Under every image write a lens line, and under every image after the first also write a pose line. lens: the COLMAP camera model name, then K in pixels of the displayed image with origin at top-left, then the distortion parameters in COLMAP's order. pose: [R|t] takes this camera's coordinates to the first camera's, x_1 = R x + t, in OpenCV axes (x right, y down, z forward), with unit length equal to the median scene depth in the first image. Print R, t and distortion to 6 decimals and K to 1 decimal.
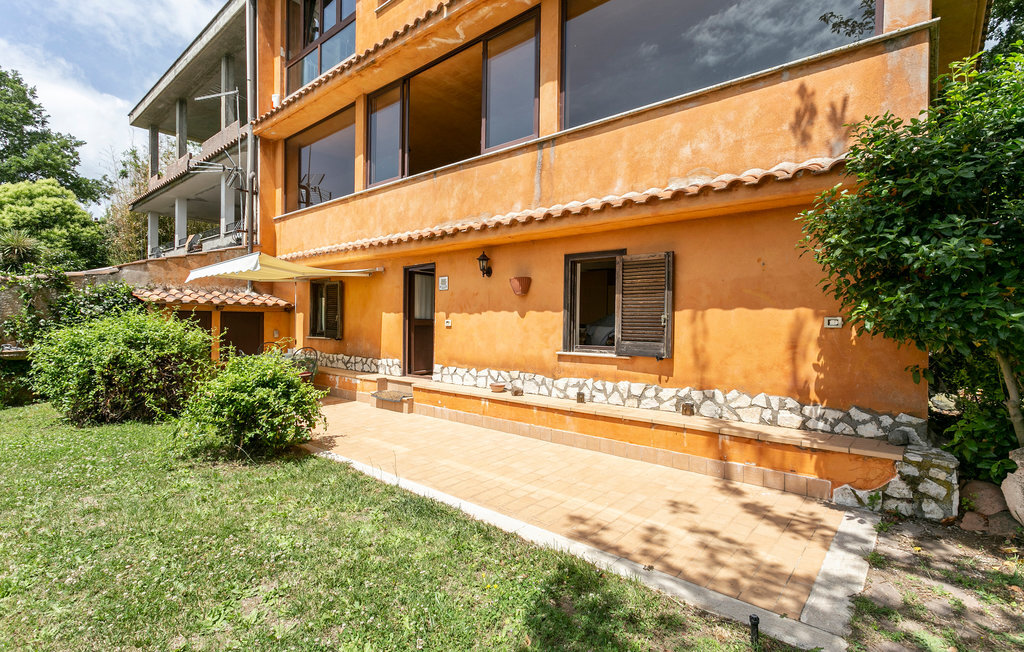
lens RADIAL K [[489.7, 0, 513.0], [0, 489.7, 327.3], [0, 0, 1]] dist [0.003573, 0.002035]
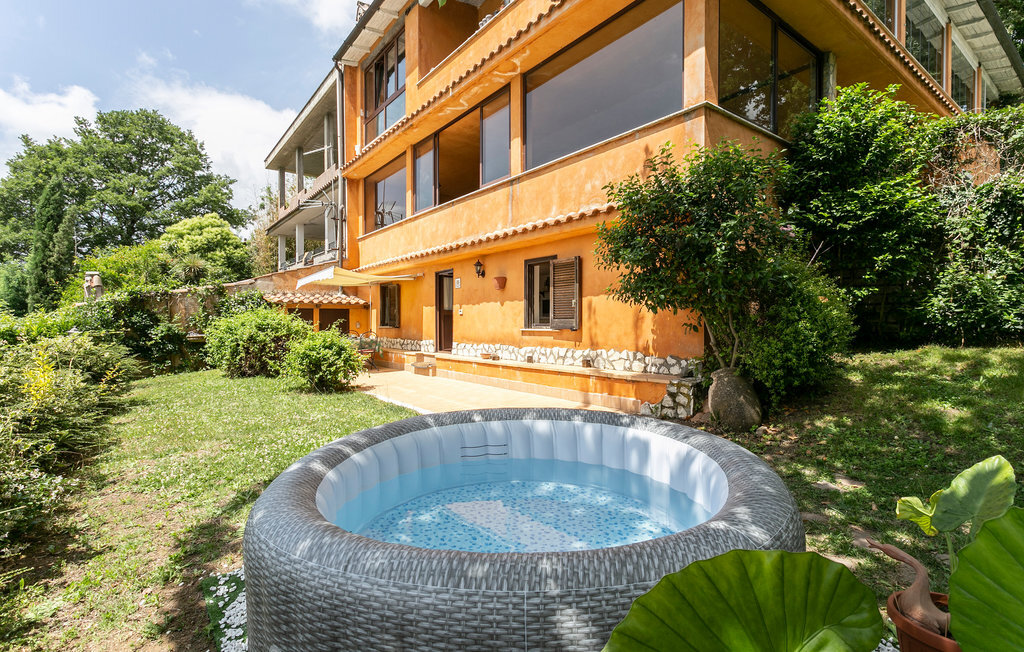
lens RADIAL K [[489.7, 0, 511.3], [0, 489.7, 325.7], [0, 0, 1]] dist [0.003573, 0.002035]
pose [[0.978196, -0.013146, -0.207268, 0.314909], [0.012264, 0.999909, -0.005538, 0.042822], [0.207322, 0.002875, 0.978269, -0.343407]]
